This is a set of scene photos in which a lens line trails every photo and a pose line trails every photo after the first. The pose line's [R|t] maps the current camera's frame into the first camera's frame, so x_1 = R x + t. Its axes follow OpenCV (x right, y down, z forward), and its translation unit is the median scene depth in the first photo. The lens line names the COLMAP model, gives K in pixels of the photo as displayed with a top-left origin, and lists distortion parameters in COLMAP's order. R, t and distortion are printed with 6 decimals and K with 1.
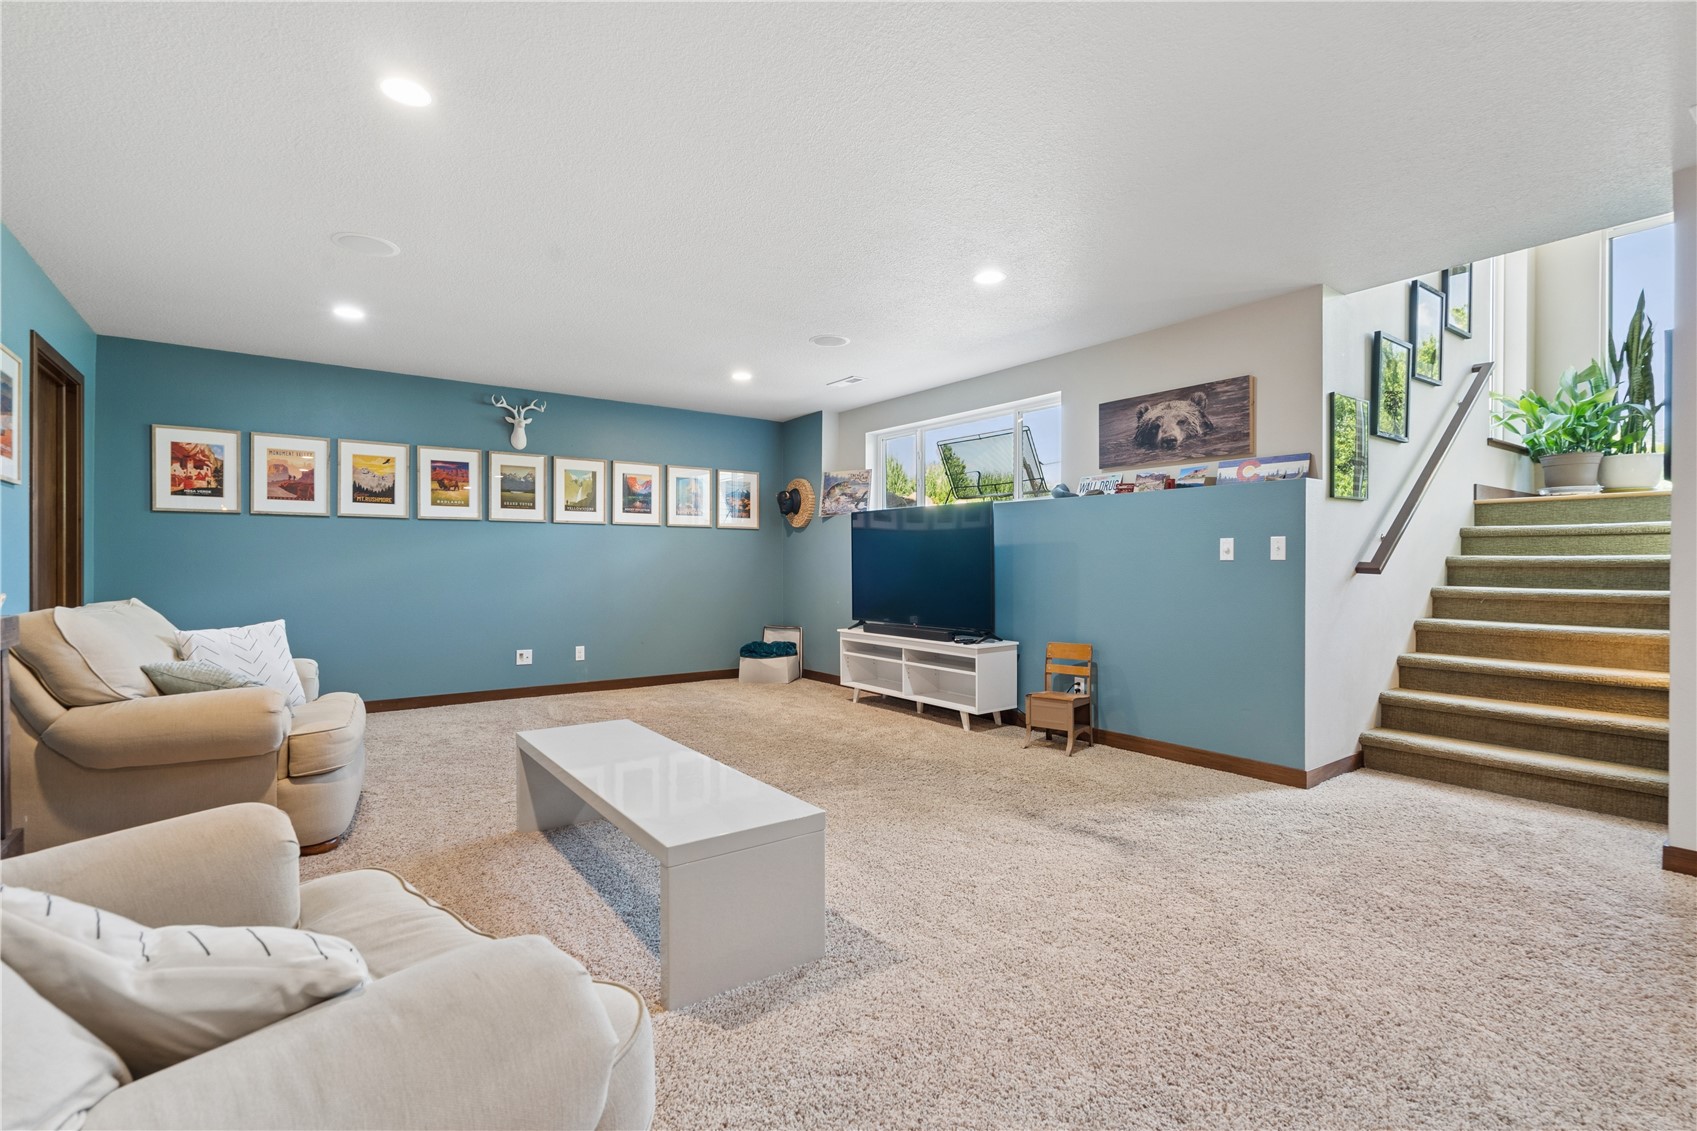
lens RADIAL K [[776.7, 0, 847.4], [0, 776.7, 569.2], [0, 0, 1]] dist [-0.003333, -0.000091]
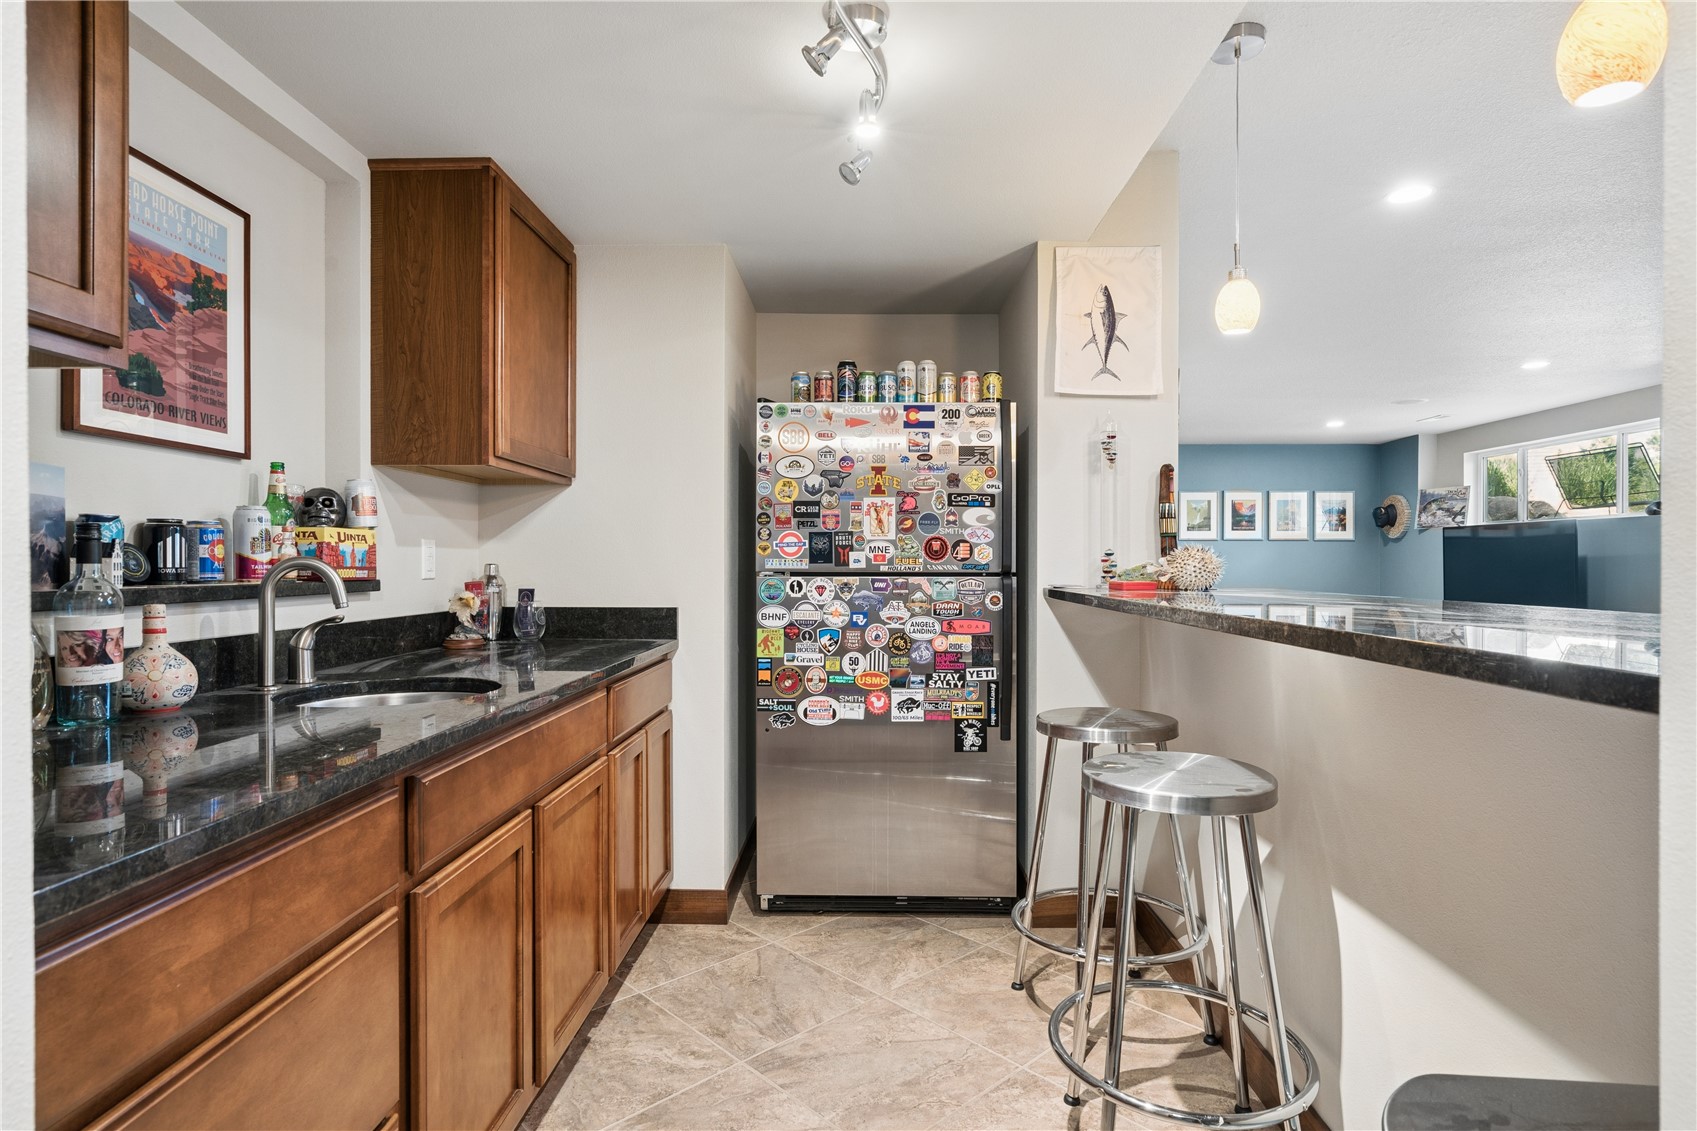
lens RADIAL K [[894.6, 0, 845.8], [0, 894.6, 566.4], [0, 0, 1]] dist [0.004848, 0.000331]
pose [[0.795039, 0.000534, -0.606559, 0.096396], [-0.001715, 0.999998, -0.001367, -0.010487], [0.606556, 0.002127, 0.795038, -0.538167]]
